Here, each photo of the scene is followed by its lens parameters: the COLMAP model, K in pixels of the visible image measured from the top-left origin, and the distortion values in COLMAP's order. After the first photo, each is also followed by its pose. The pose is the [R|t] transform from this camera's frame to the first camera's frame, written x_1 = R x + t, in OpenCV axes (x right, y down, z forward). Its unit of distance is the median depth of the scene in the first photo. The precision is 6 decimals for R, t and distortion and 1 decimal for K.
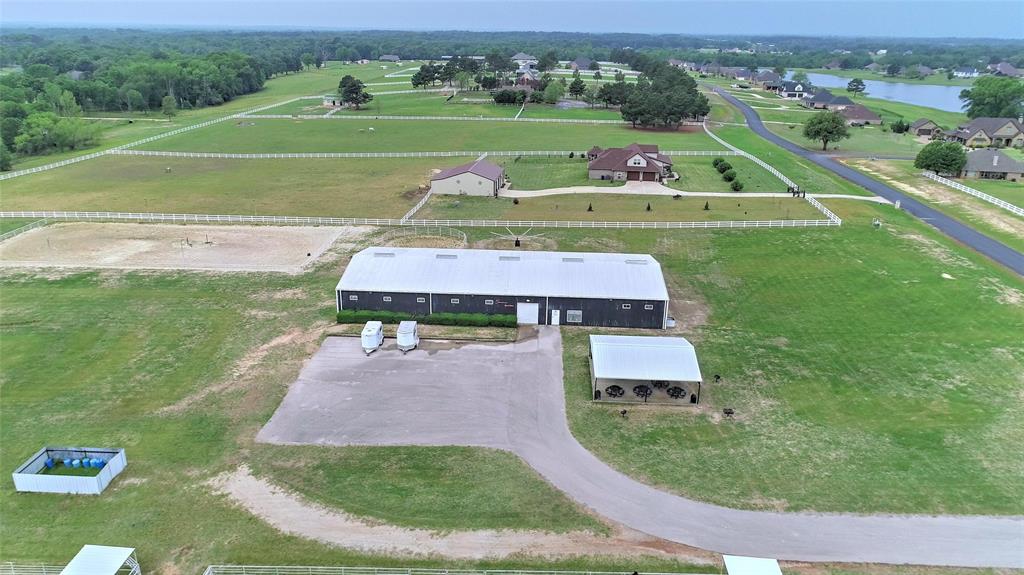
lens RADIAL K [[702.5, 0, 492.9], [0, 702.5, 287.5], [0, 0, 1]] dist [0.002034, 0.005101]
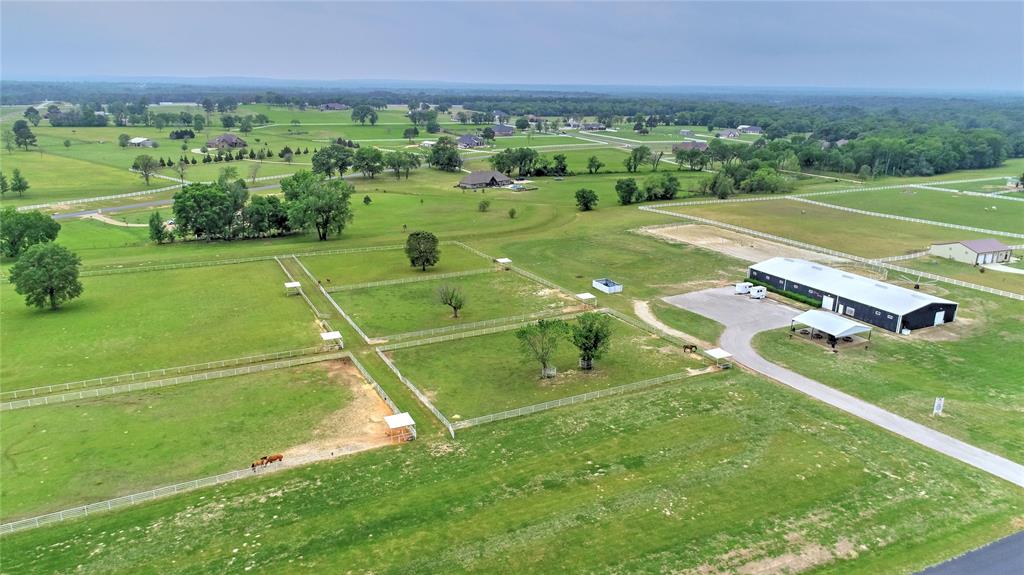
lens RADIAL K [[702.5, 0, 492.9], [0, 702.5, 287.5], [0, 0, 1]] dist [0.002034, 0.005101]
pose [[0.470972, 0.240667, -0.848684, 1.160245], [-0.305898, 0.946927, 0.098771, 0.084174], [0.827413, 0.213092, 0.519596, -0.640540]]
